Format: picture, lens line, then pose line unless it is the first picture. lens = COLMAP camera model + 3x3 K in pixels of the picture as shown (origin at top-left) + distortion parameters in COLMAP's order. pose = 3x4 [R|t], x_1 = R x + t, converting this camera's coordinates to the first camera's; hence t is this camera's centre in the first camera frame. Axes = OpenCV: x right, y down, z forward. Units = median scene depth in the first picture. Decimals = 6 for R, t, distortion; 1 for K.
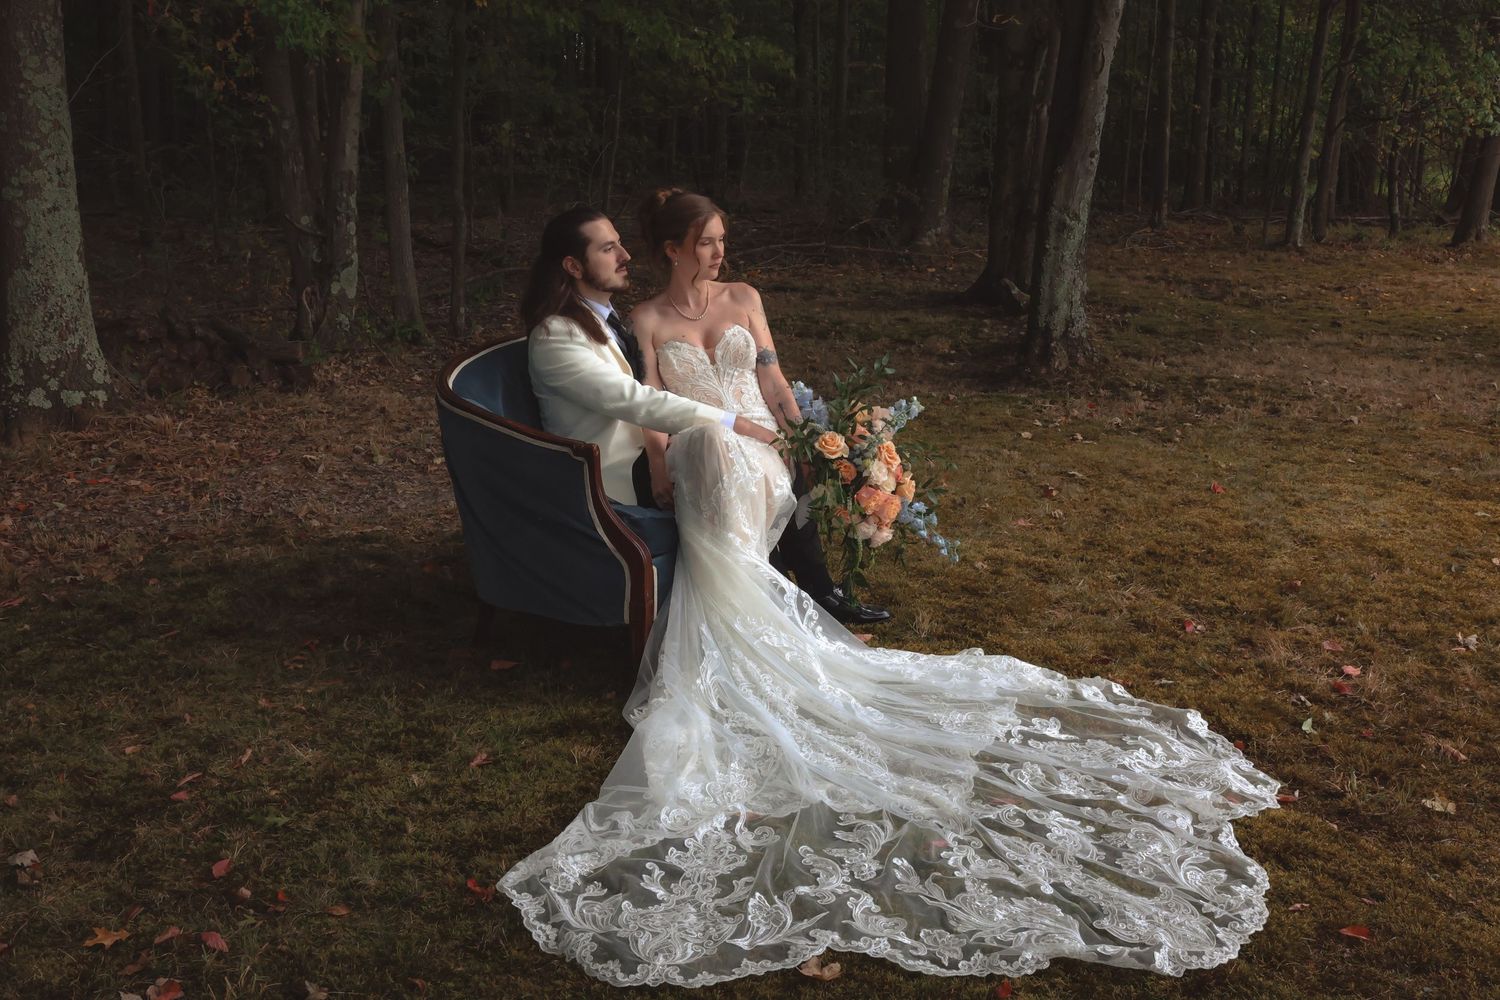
lens RADIAL K [[1534.3, 0, 747.2], [0, 1534.3, 510.6], [0, 0, 1]] dist [-0.026705, 0.000000]
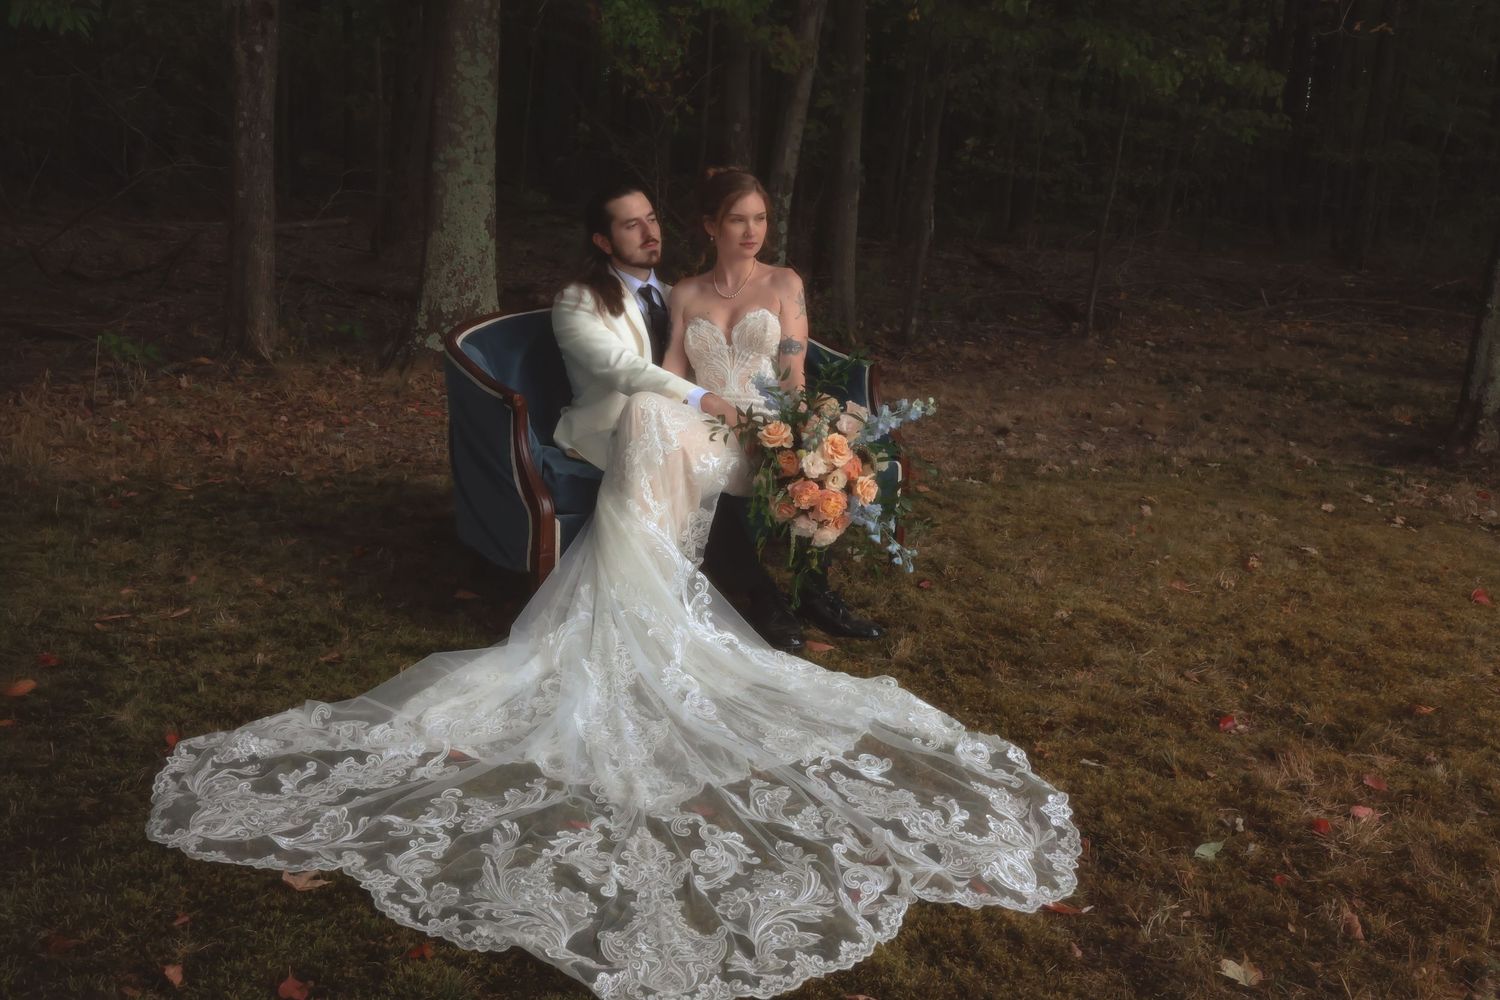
lens RADIAL K [[1534.3, 0, 750.0], [0, 1534.3, 489.2], [0, 0, 1]] dist [-0.026705, 0.000000]
pose [[0.857732, 0.149724, -0.491812, 0.492084], [-0.172653, 0.984982, -0.001250, -0.003865], [0.484239, 0.085985, 0.870701, 0.153646]]
